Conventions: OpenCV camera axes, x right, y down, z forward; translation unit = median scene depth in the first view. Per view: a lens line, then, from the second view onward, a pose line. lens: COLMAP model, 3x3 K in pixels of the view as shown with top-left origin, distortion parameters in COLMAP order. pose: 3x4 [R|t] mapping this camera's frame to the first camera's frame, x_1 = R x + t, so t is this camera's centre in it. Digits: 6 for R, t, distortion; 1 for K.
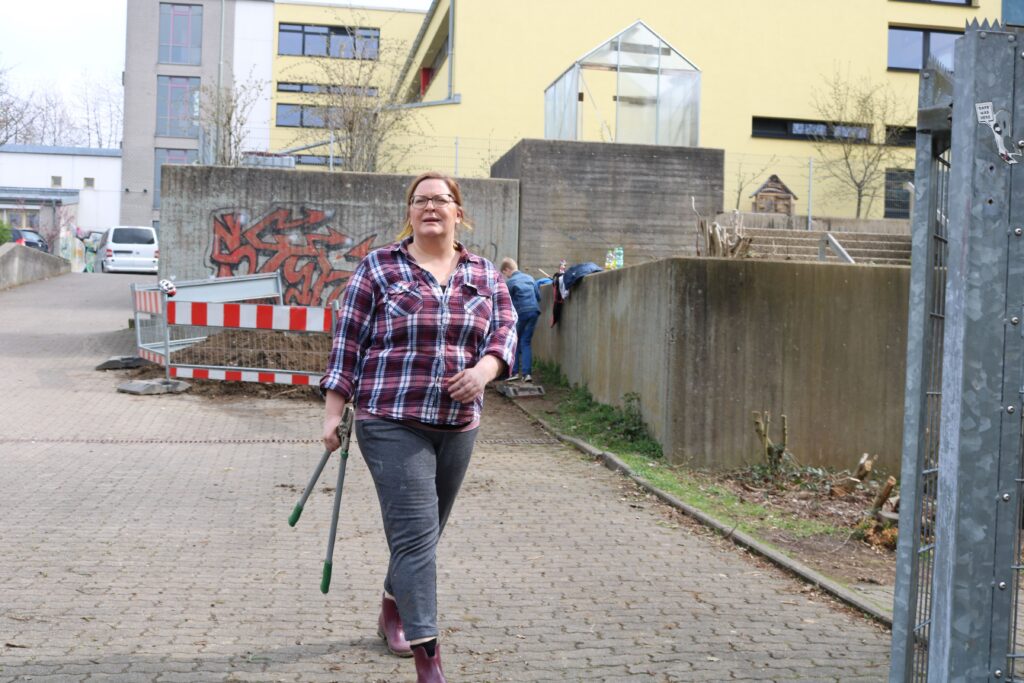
lens RADIAL K [[1309.0, 0, 511.1], [0, 1309.0, 356.8], [0, 0, 1]] dist [-0.089920, 0.139036]
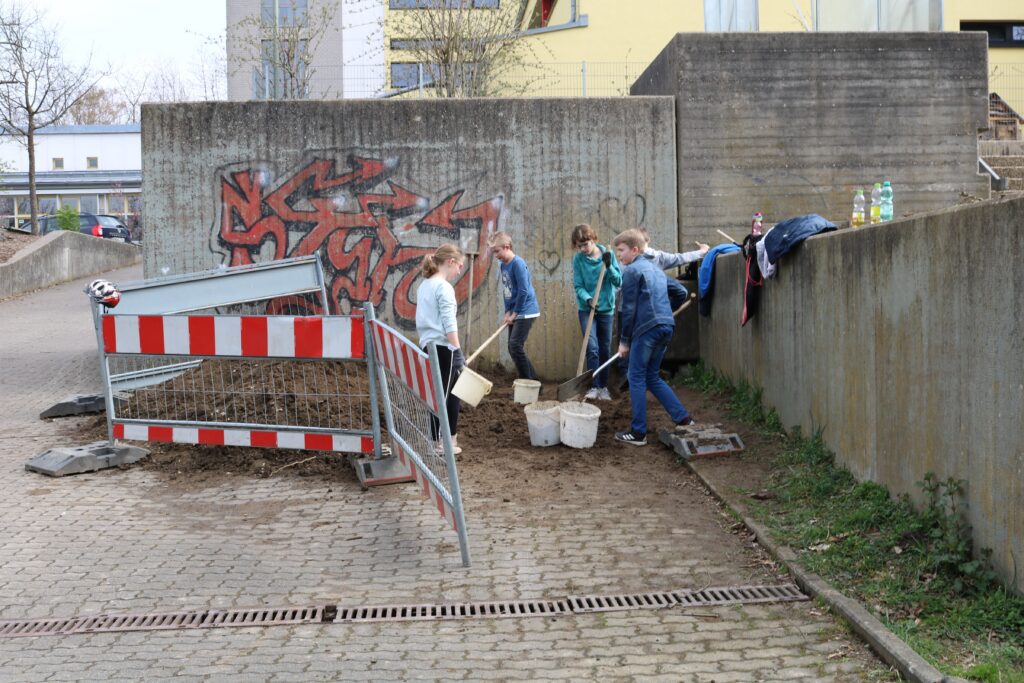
lens RADIAL K [[1309.0, 0, 511.1], [0, 1309.0, 356.8], [0, 0, 1]] dist [-0.089920, 0.139036]
pose [[0.992881, -0.040925, -0.111863, -0.007783], [0.043900, 0.998741, 0.024262, -0.024163], [0.110729, -0.029000, 0.993427, 0.342664]]
